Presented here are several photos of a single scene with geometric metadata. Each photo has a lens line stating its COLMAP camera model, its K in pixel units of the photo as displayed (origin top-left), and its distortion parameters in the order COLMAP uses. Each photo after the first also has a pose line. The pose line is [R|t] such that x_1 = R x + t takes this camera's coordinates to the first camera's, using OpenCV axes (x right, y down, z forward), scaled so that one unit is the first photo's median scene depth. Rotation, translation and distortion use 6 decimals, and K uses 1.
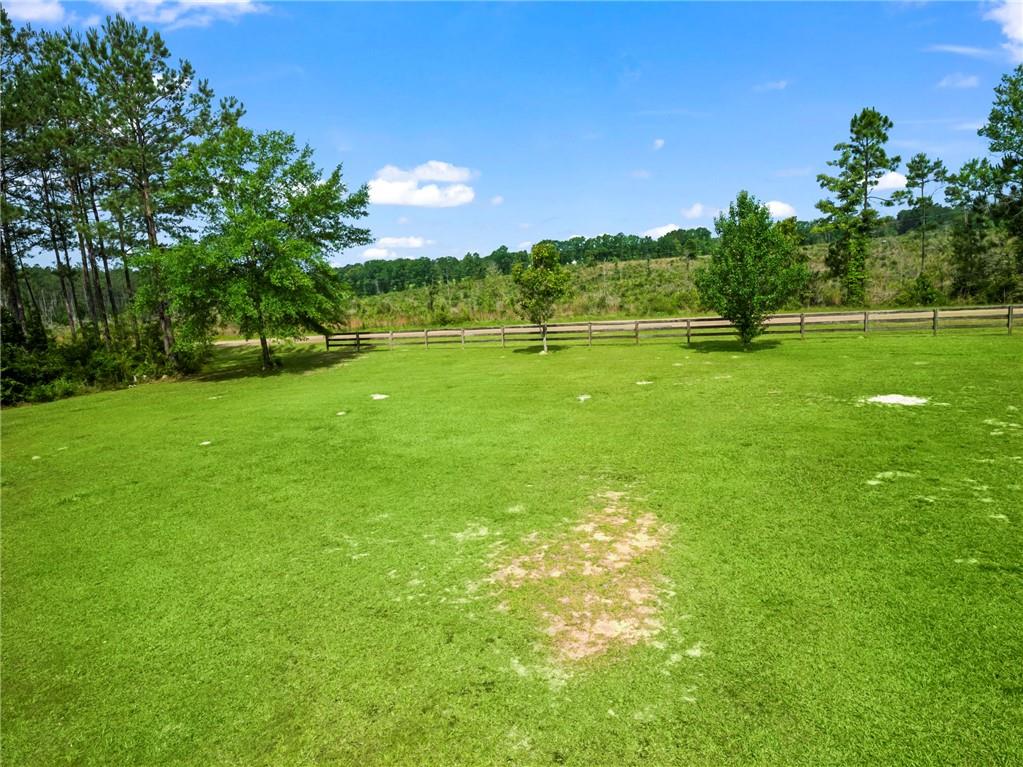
lens RADIAL K [[651.6, 0, 514.3], [0, 651.6, 386.6], [0, 0, 1]] dist [-0.003672, -0.001119]
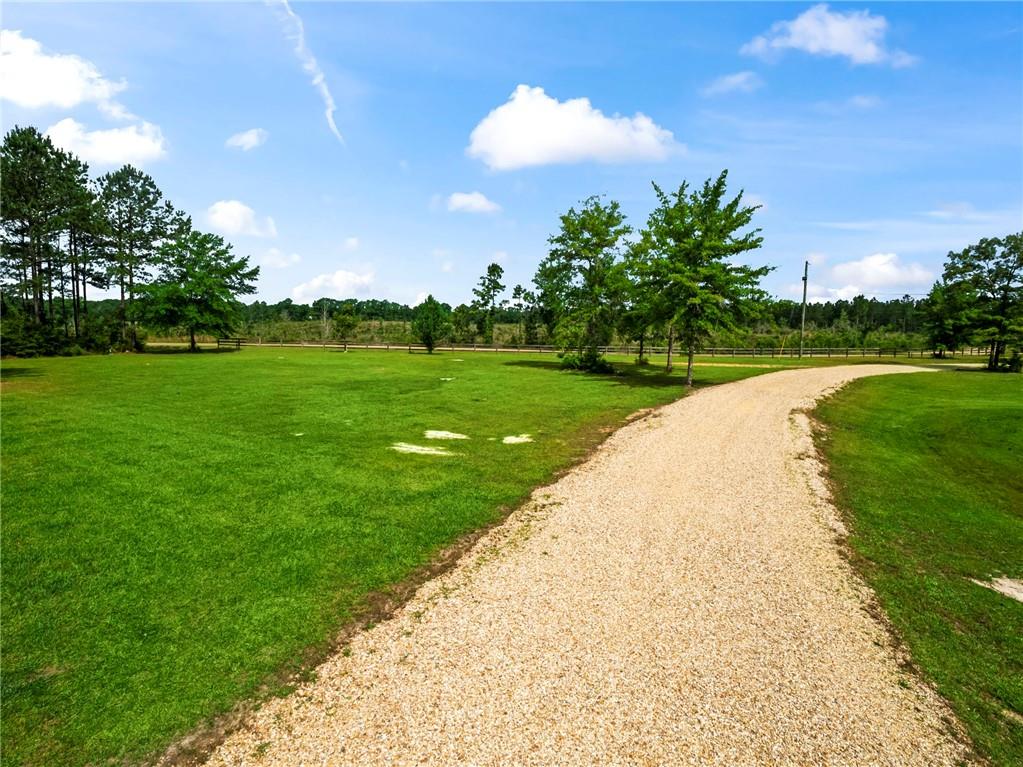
lens RADIAL K [[499.2, 0, 506.0], [0, 499.2, 387.7], [0, 0, 1]] dist [-0.011396, -0.000263]
pose [[0.917379, 0.054059, 0.394327, -0.094933], [-0.029614, 0.997258, -0.067821, 0.136891], [-0.396912, 0.050540, 0.916464, -0.635849]]
